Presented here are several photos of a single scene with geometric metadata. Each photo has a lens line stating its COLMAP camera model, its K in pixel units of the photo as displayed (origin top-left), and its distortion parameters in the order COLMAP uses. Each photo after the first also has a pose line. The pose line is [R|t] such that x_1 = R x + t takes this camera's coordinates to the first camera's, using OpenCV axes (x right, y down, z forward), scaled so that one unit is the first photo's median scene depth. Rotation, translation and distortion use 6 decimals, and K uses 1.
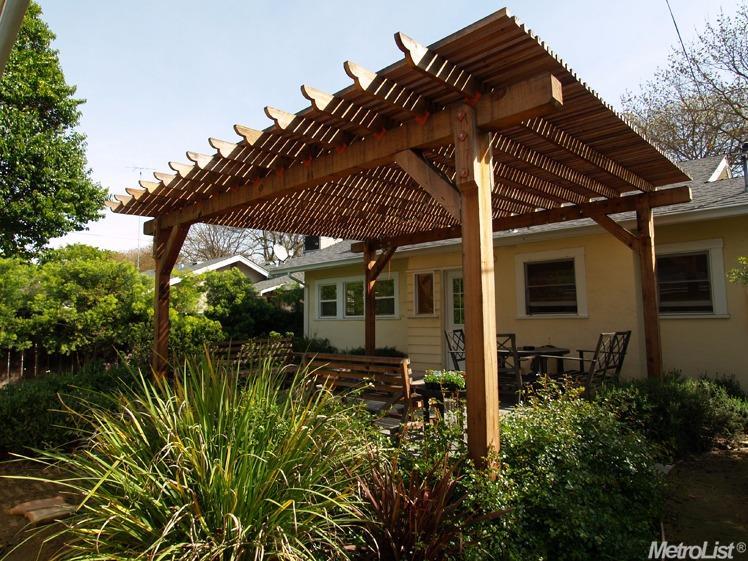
lens RADIAL K [[473.9, 0, 368.8], [0, 473.9, 279.2], [0, 0, 1]] dist [-0.027784, 0.002905]
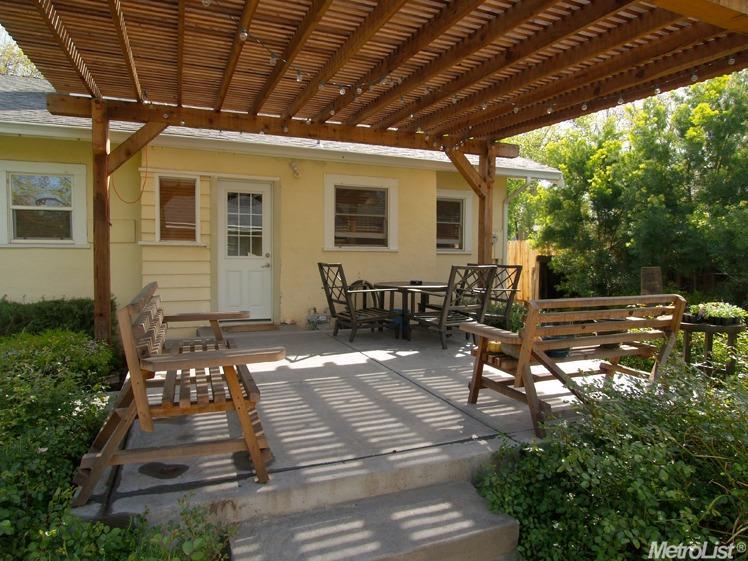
lens RADIAL K [[473.9, 0, 368.8], [0, 473.9, 279.2], [0, 0, 1]] dist [-0.027784, 0.002905]
pose [[0.445356, -0.049837, 0.893965, -0.428476], [-0.115486, 0.986912, 0.112551, 0.030850], [-0.887874, -0.153366, 0.433772, 0.576088]]
